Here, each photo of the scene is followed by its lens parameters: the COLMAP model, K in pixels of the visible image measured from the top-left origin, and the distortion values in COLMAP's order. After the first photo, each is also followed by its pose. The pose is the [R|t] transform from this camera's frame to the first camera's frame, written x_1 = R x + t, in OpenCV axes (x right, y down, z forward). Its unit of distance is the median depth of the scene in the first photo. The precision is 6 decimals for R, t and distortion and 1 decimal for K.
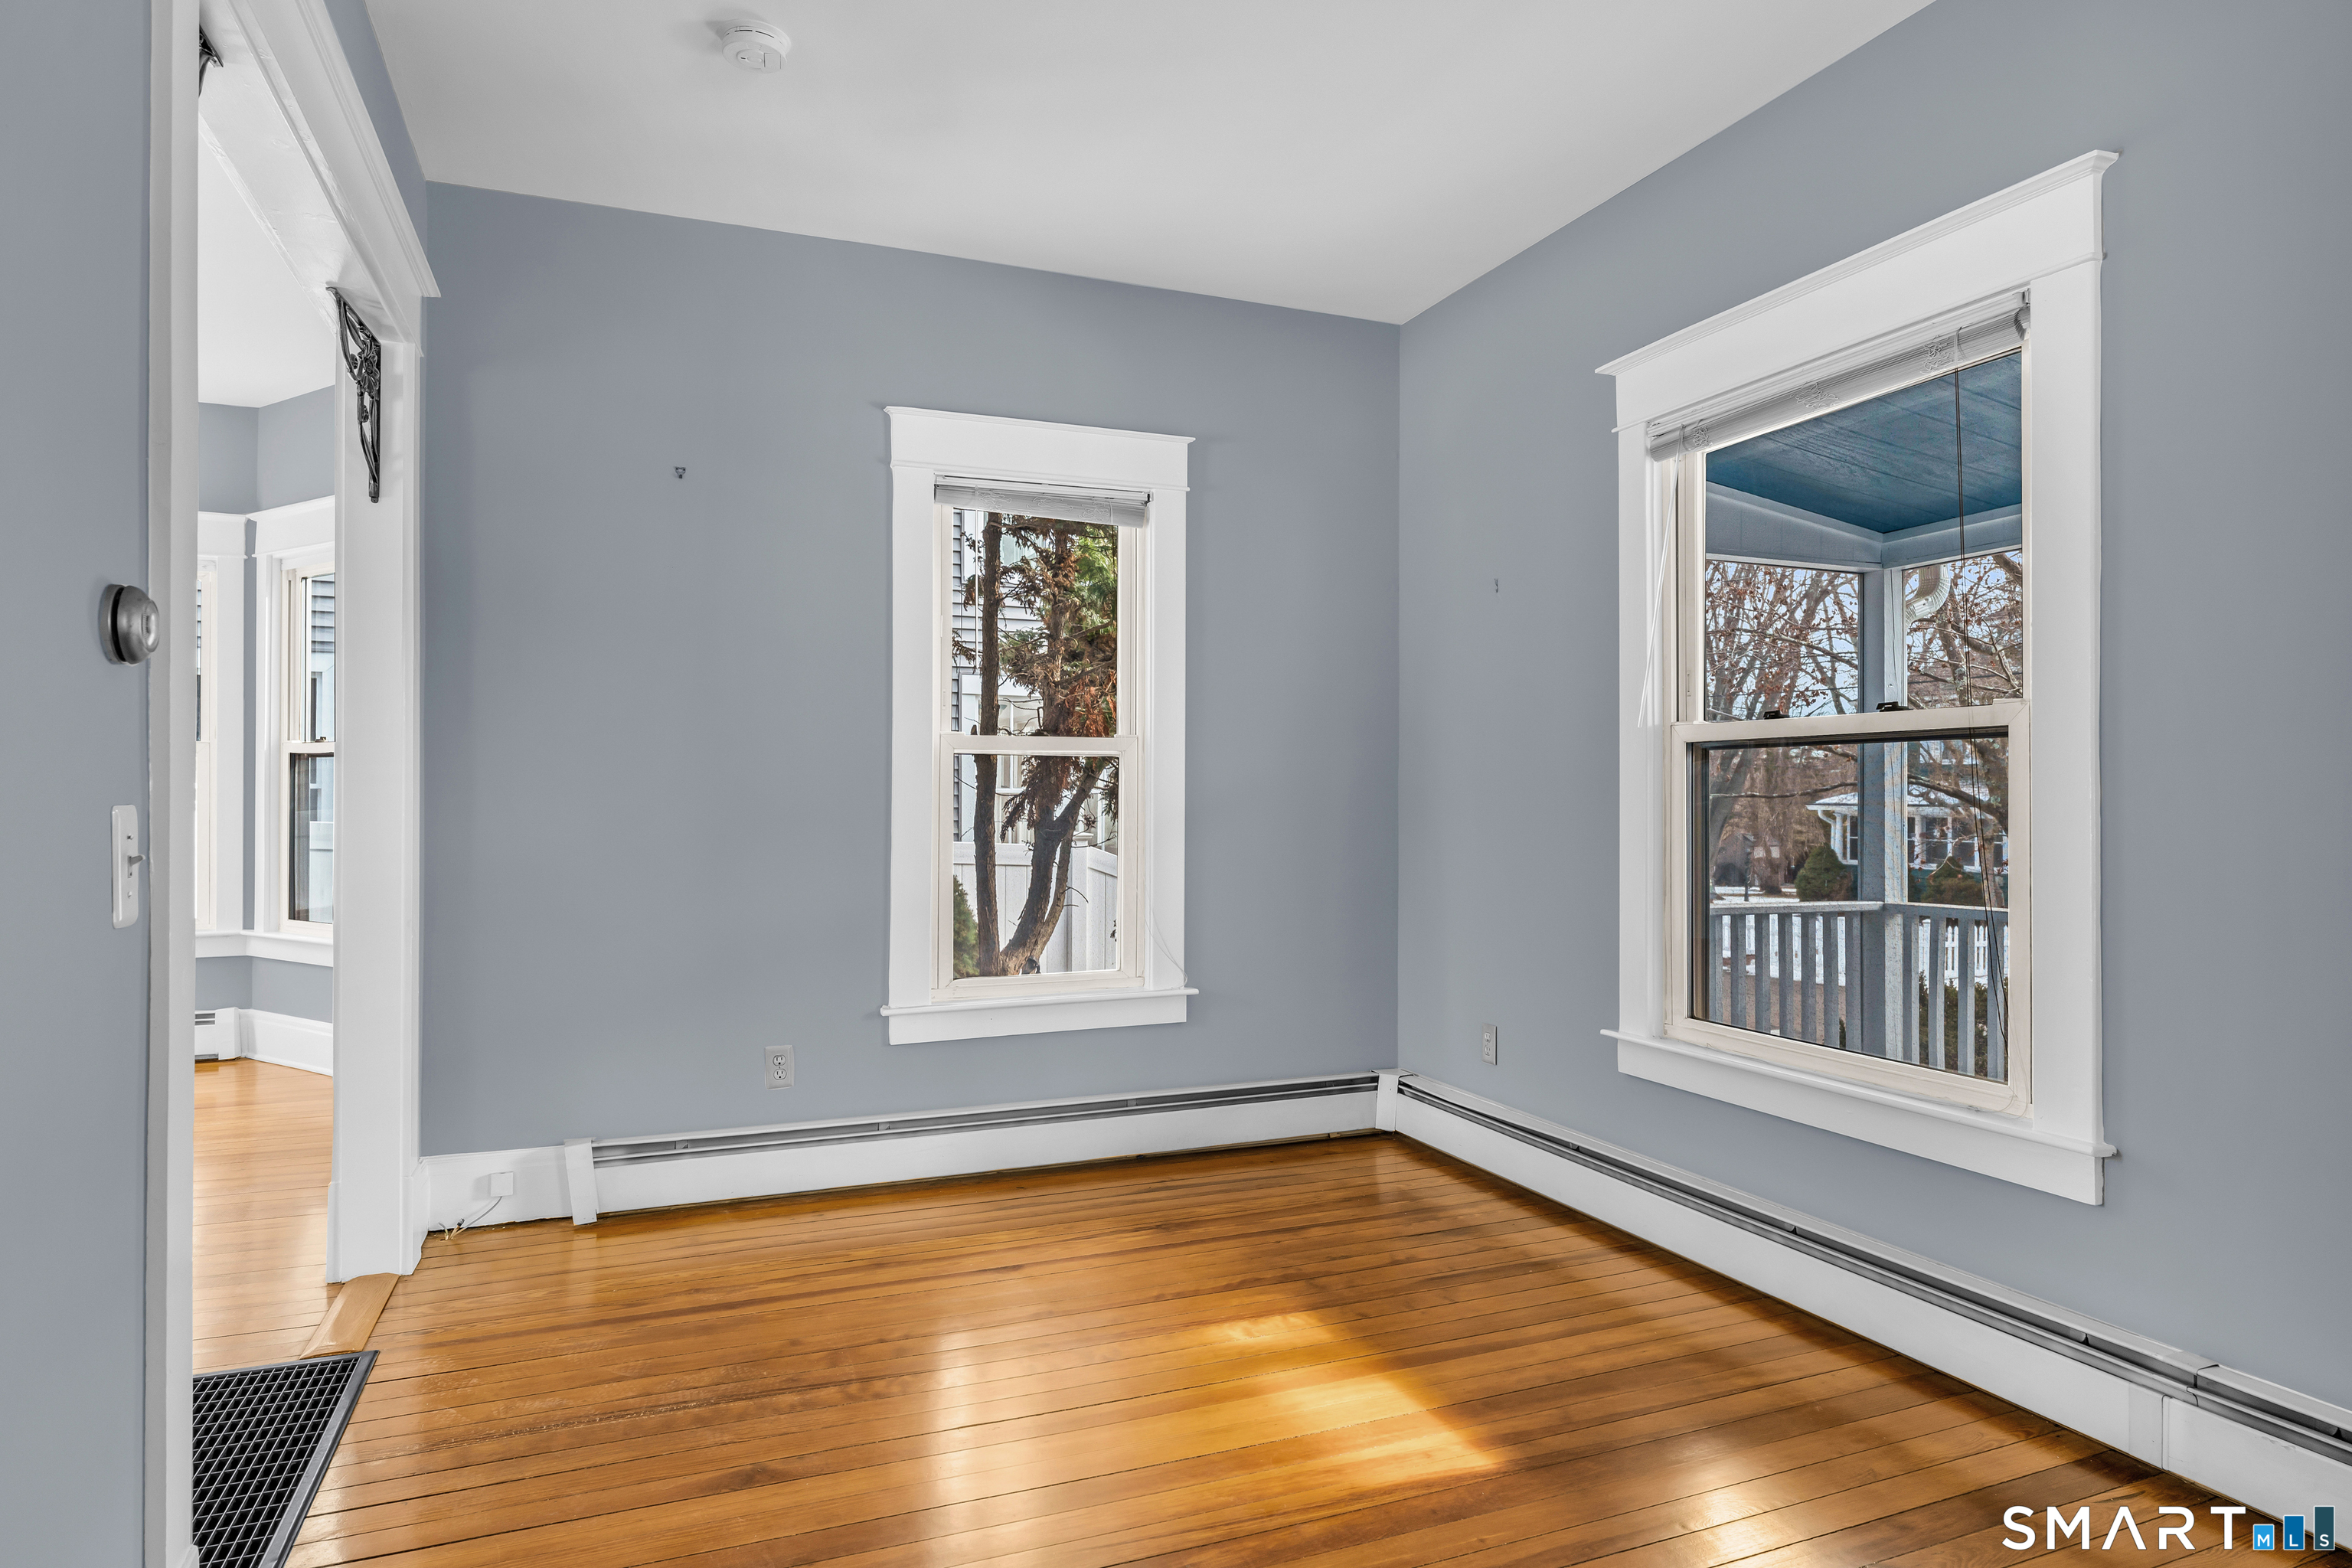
lens RADIAL K [[1327.8, 0, 1167.8], [0, 1327.8, 790.9], [0, 0, 1]] dist [-0.001755, 0.000118]
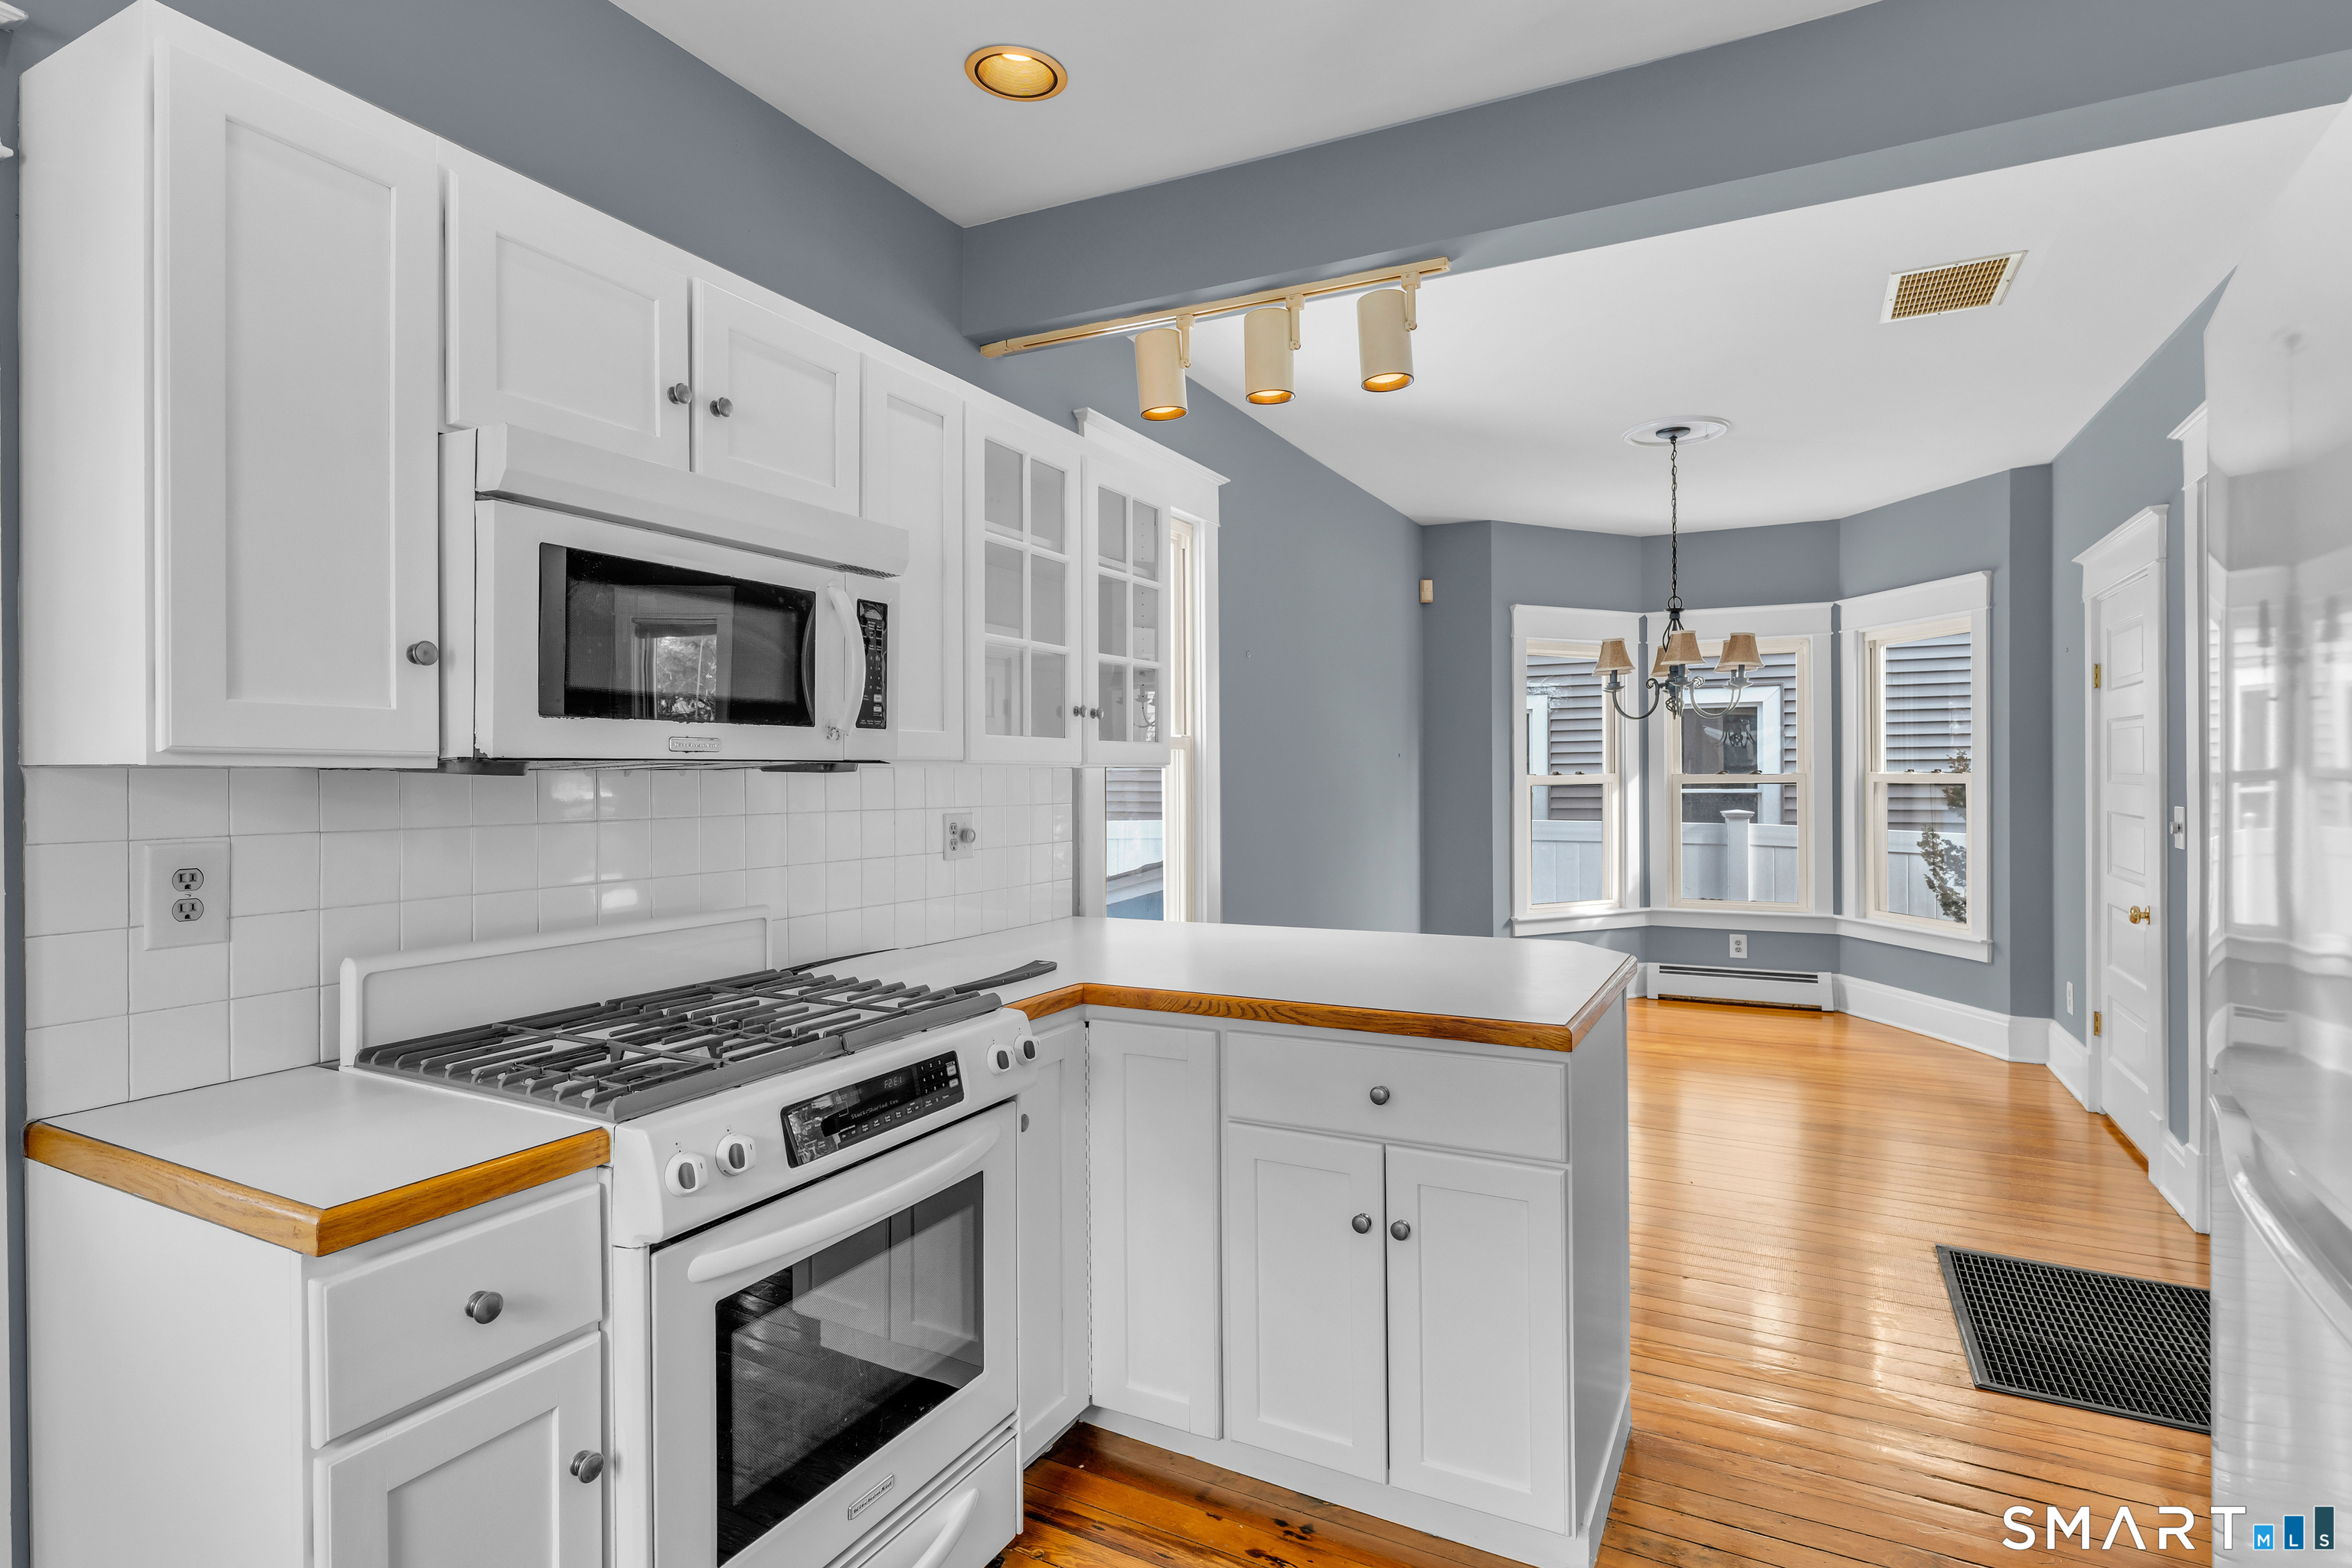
lens RADIAL K [[1171.5, 0, 1172.6], [0, 1171.5, 780.7], [0, 0, 1]] dist [-0.000745, -0.000298]
pose [[0.648063, -0.001712, -0.761584, -0.372896], [0.010854, 0.999917, 0.006988, -0.071656], [0.761509, -0.012795, 0.648028, -0.421221]]
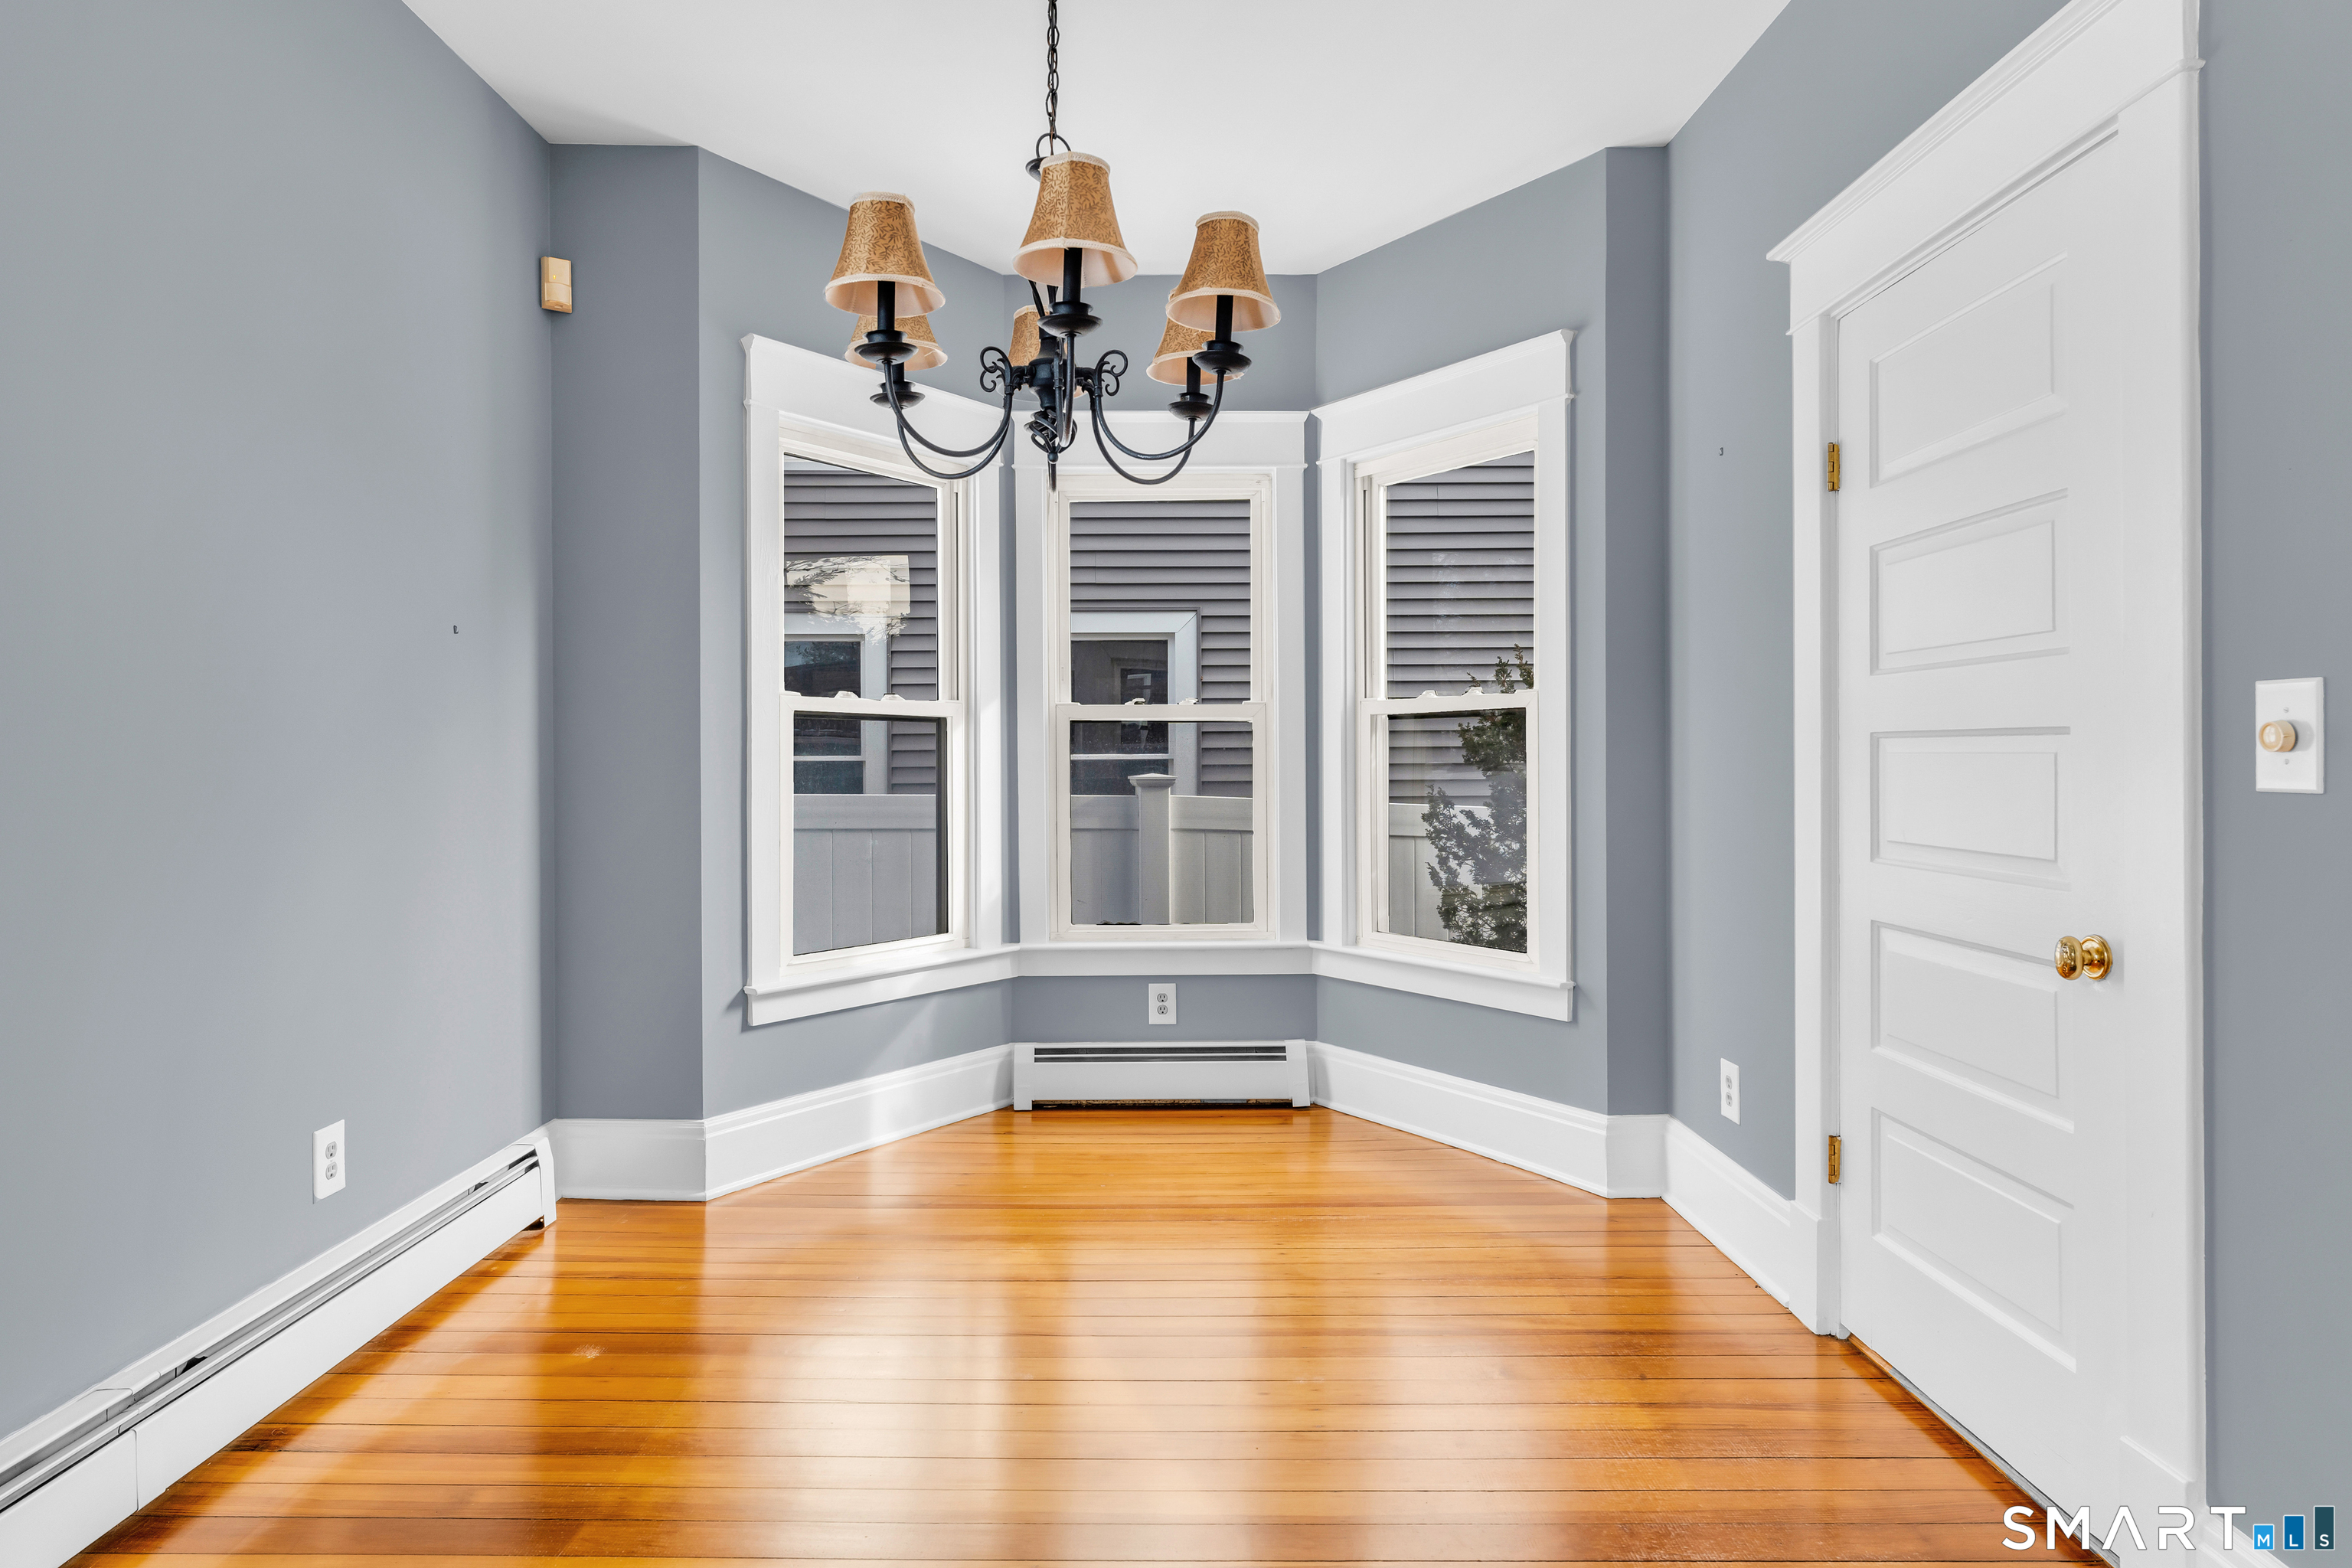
lens RADIAL K [[1316.5, 0, 1182.9], [0, 1316.5, 764.6], [0, 0, 1]] dist [-0.002705, -0.000343]
pose [[0.931694, -0.004199, -0.363220, -0.773437], [0.006908, 0.999957, 0.006157, -0.007939], [0.363178, -0.008246, 0.931683, 0.396588]]
